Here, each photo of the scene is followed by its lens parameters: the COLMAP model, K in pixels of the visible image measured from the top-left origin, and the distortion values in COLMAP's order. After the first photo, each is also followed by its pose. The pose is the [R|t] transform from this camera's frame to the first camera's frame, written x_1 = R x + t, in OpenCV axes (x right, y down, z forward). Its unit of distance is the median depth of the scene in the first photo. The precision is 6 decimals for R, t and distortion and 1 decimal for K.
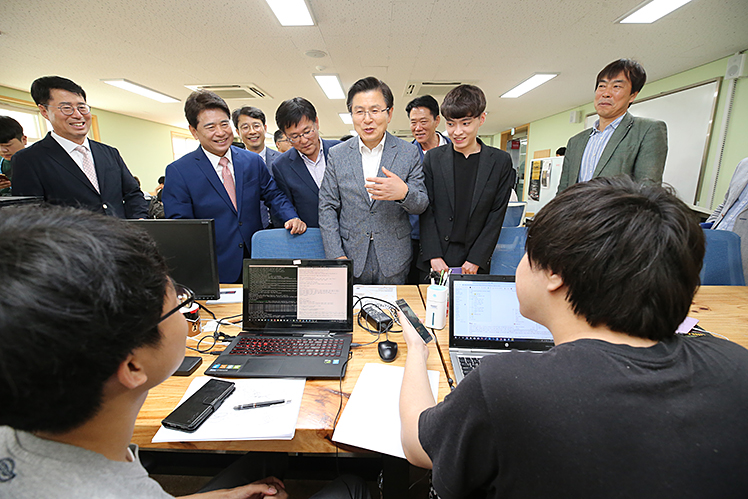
lens RADIAL K [[346.0, 0, 374.0], [0, 346.0, 249.5], [0, 0, 1]] dist [-0.049059, 0.019956]
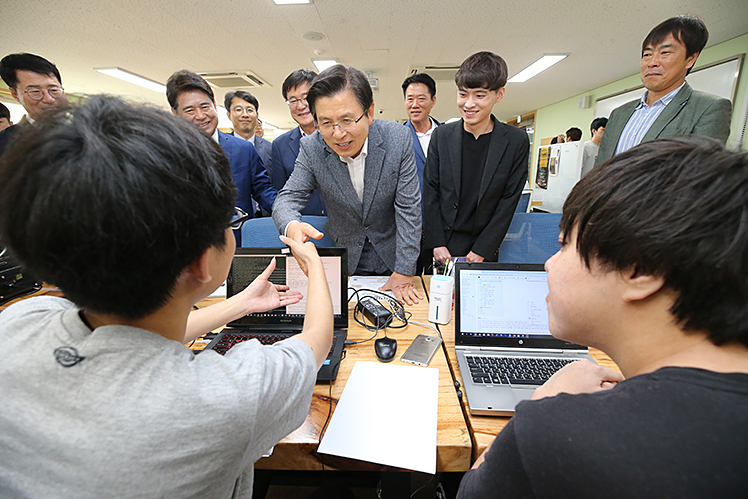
lens RADIAL K [[346.0, 0, 374.0], [0, 346.0, 249.5], [0, 0, 1]] dist [-0.049059, 0.019956]
pose [[0.999881, -0.008138, -0.013081, 0.020323], [0.008407, 0.999752, 0.020621, 0.016523], [0.012910, -0.020728, 0.999702, 0.102814]]
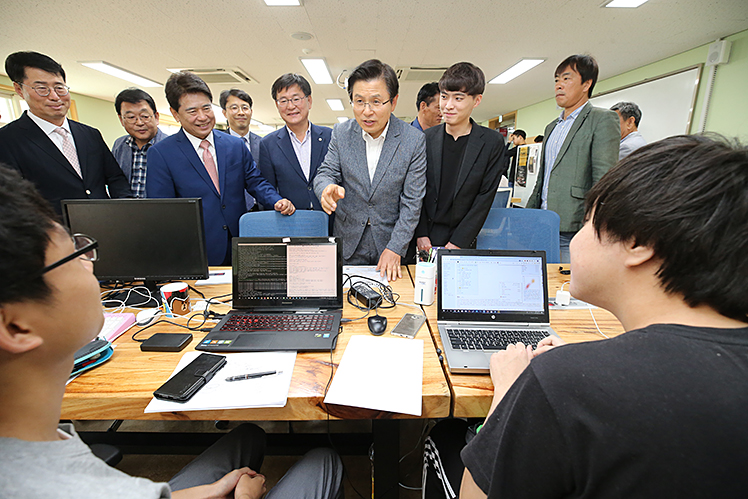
lens RADIAL K [[346.0, 0, 374.0], [0, 346.0, 249.5], [0, 0, 1]] dist [-0.049059, 0.019956]
pose [[0.999461, -0.008884, 0.031617, -0.000366], [0.007941, 0.999523, 0.029828, 0.036008], [-0.031867, -0.029561, 0.999055, -0.009249]]
